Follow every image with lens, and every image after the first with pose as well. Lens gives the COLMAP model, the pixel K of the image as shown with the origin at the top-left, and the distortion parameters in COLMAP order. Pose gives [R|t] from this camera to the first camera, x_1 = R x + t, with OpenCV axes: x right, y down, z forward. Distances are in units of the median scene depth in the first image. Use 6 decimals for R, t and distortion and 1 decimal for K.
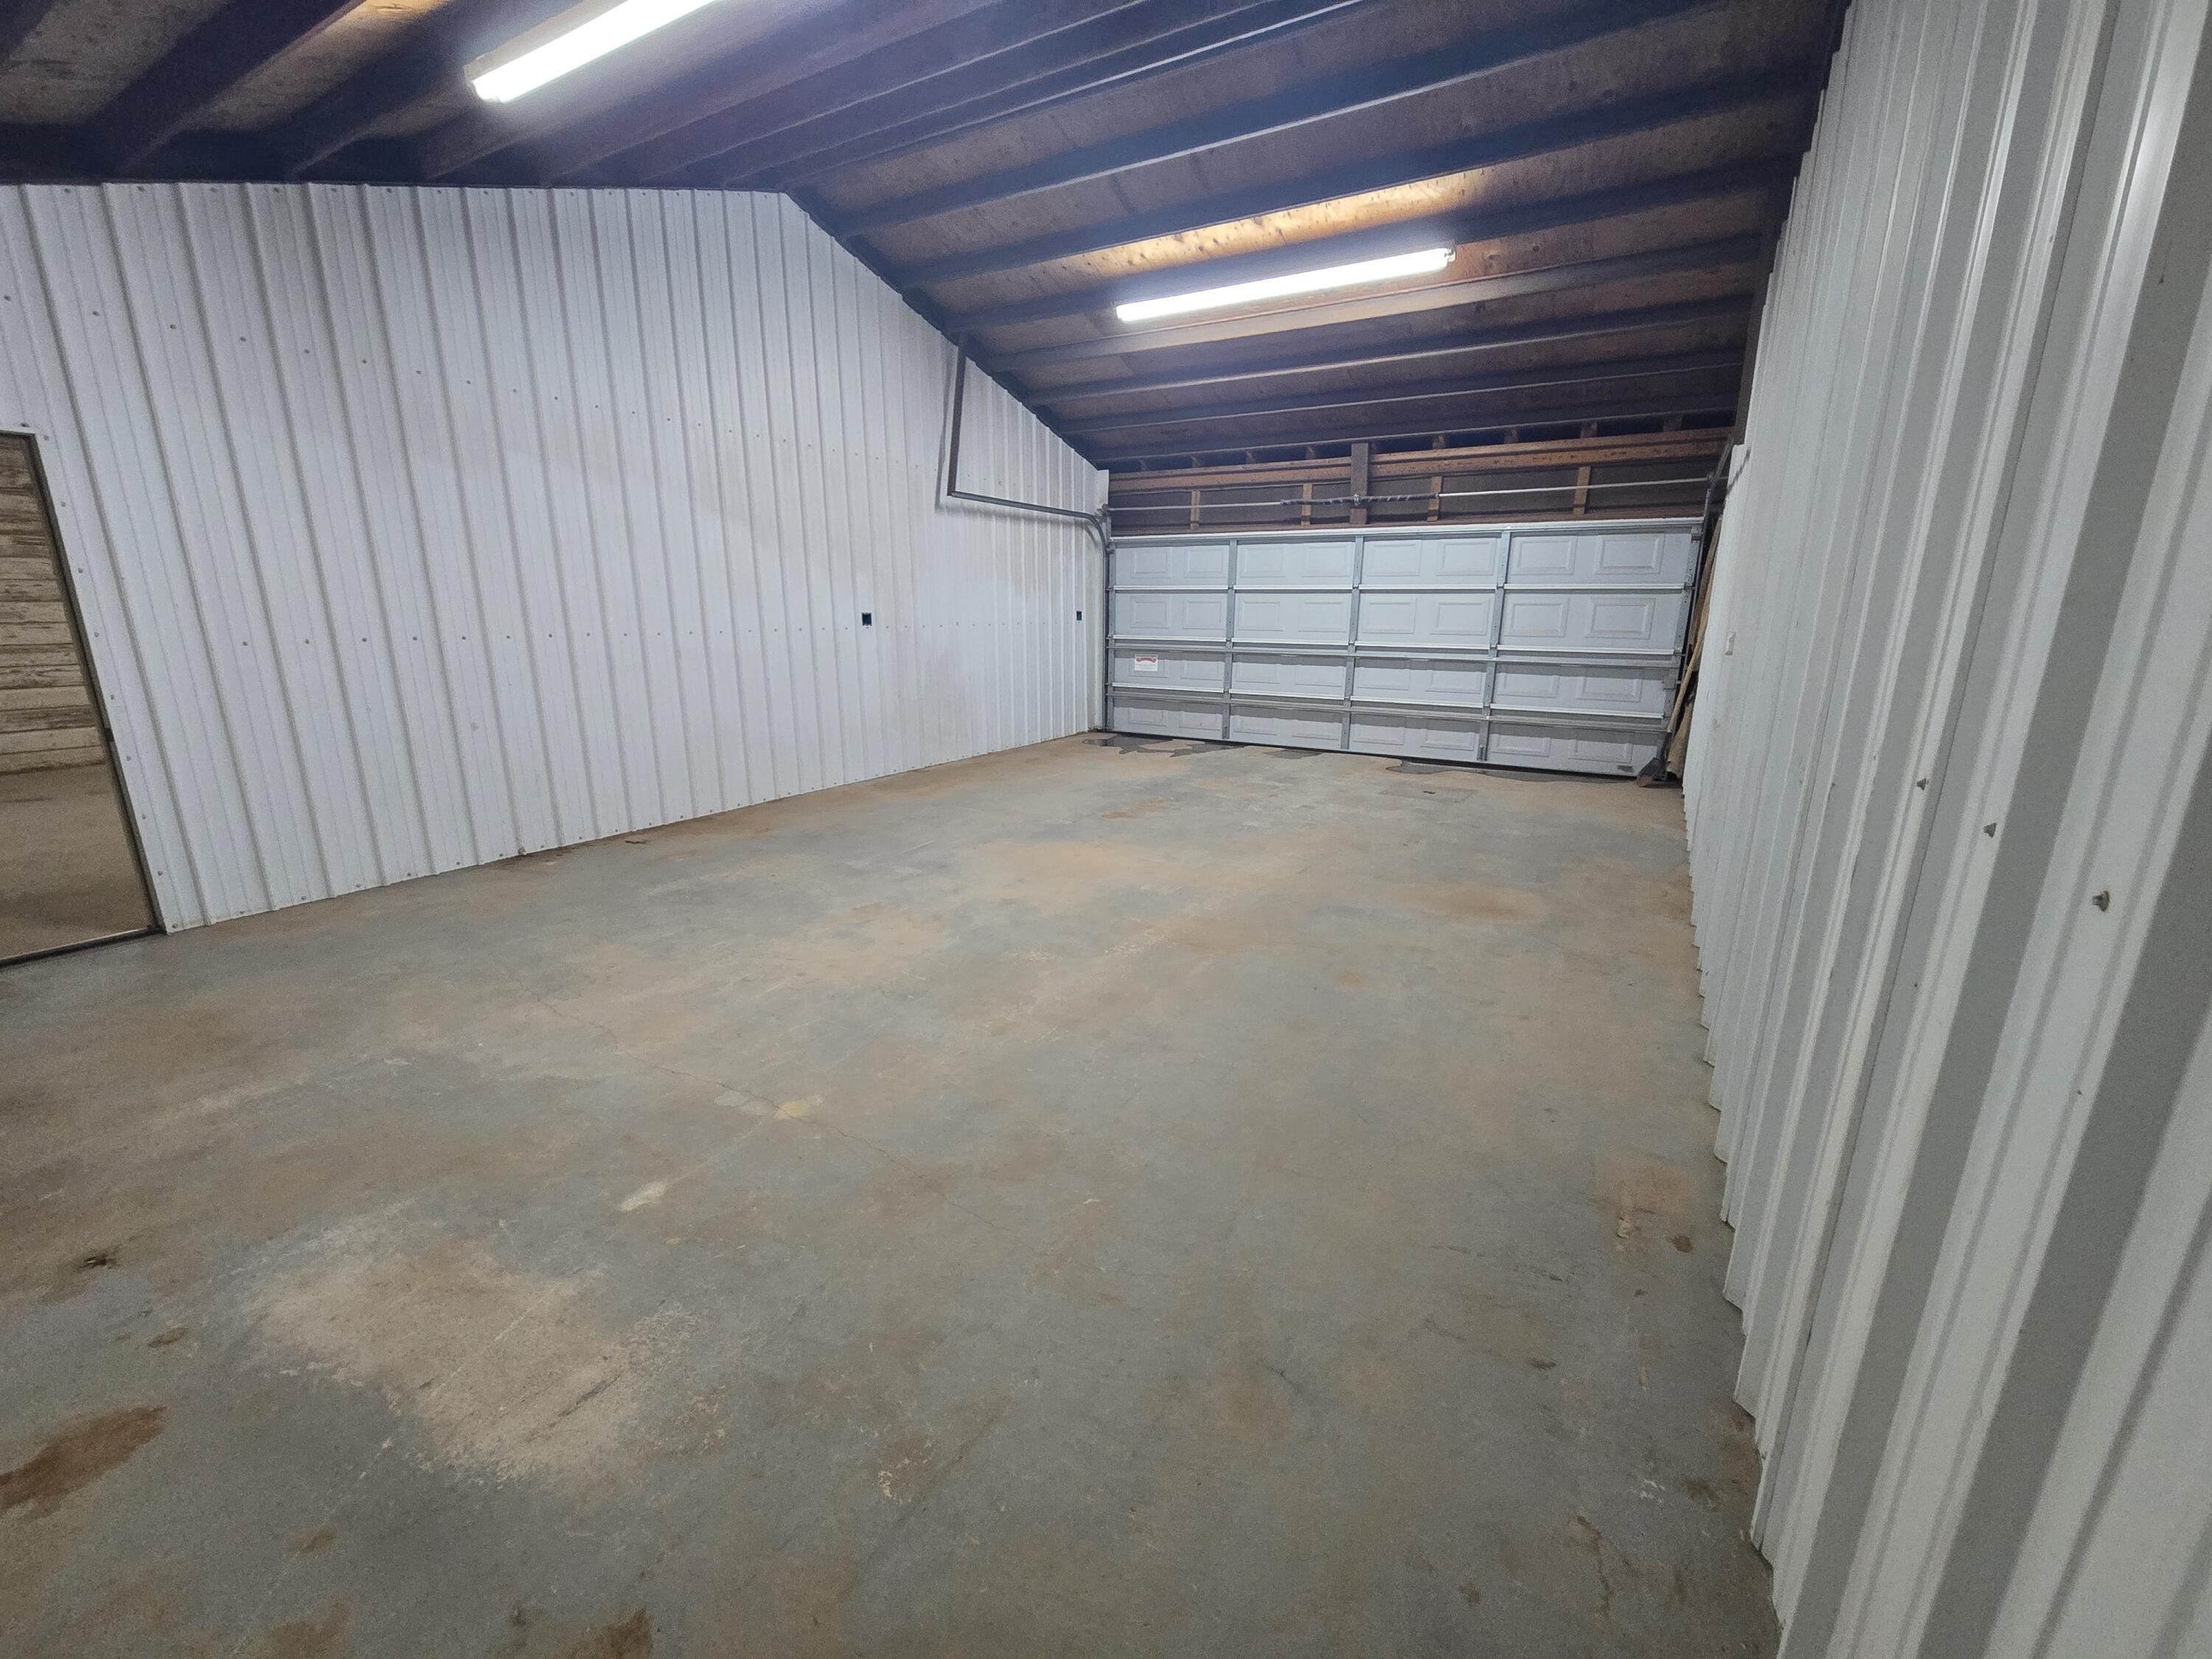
lens RADIAL K [[910.0, 0, 1106.0], [0, 910.0, 829.5], [0, 0, 1]] dist [0.000291, 0.000073]
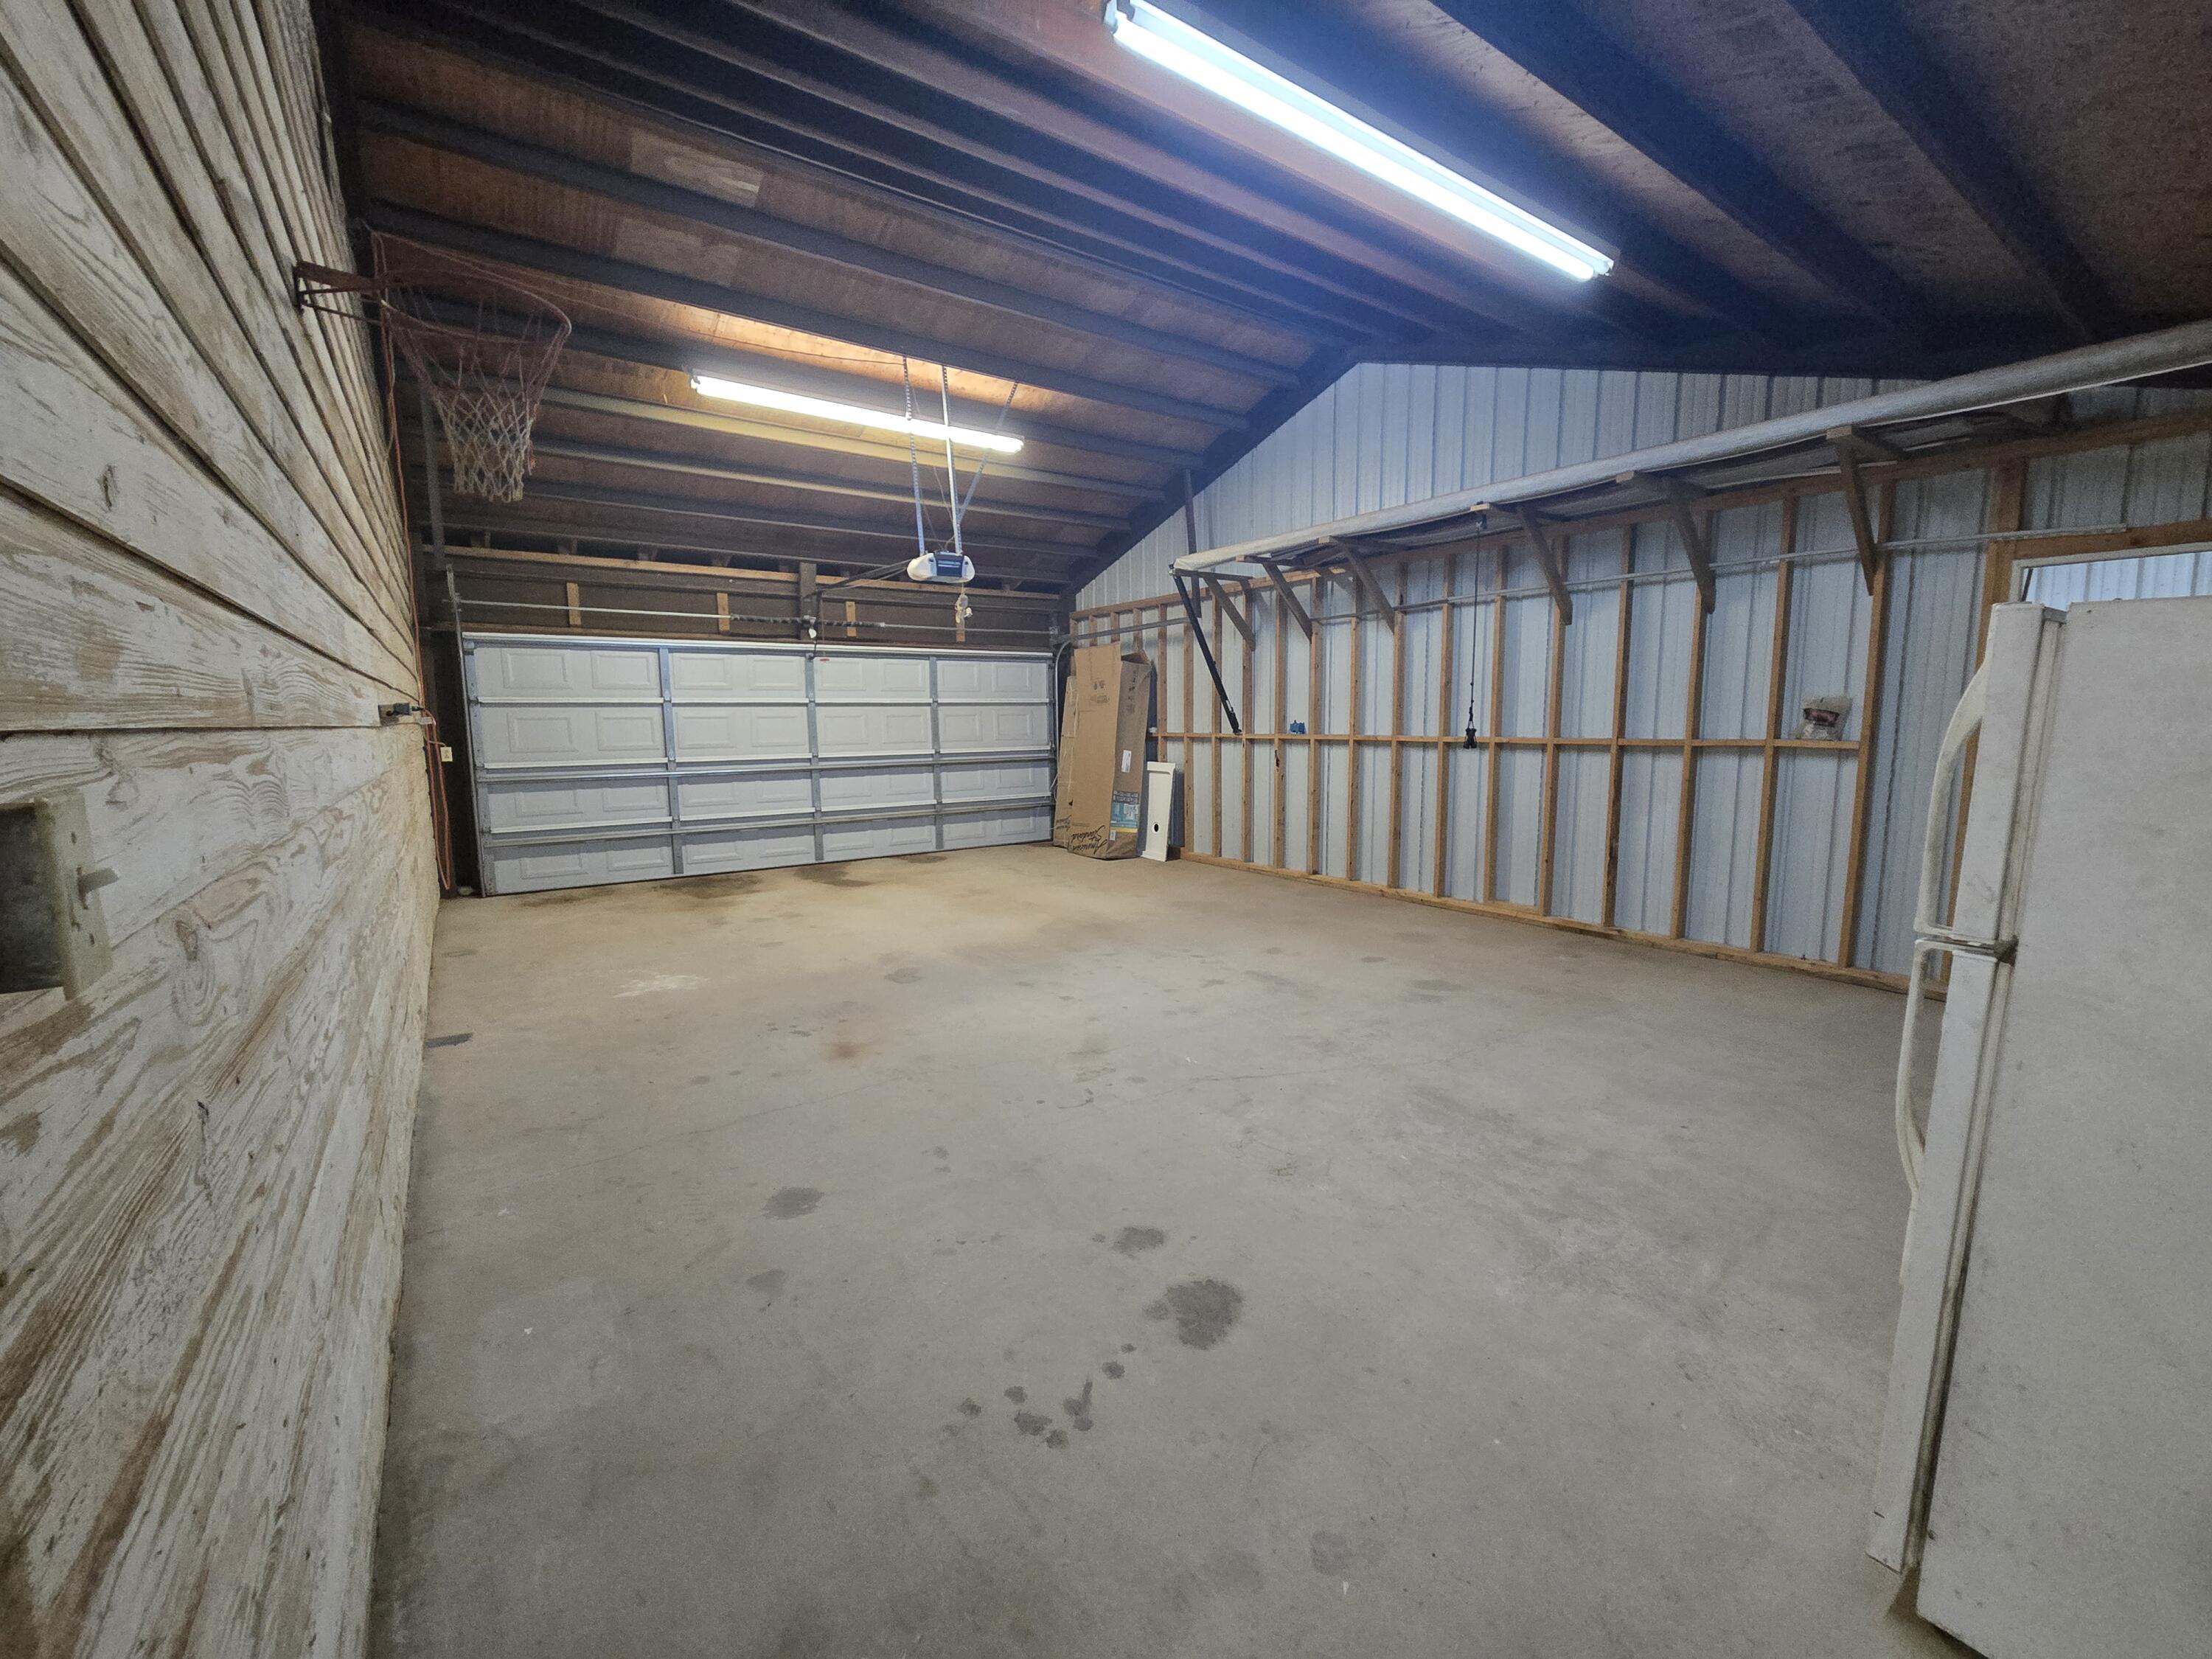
lens RADIAL K [[910.0, 0, 1106.0], [0, 910.0, 829.5], [0, 0, 1]] dist [0.000291, 0.000073]
pose [[0.407833, -0.125471, 0.904394, -0.583216], [0.234297, 0.971728, 0.029157, -0.091112], [-0.882483, 0.200006, 0.425700, 0.354330]]
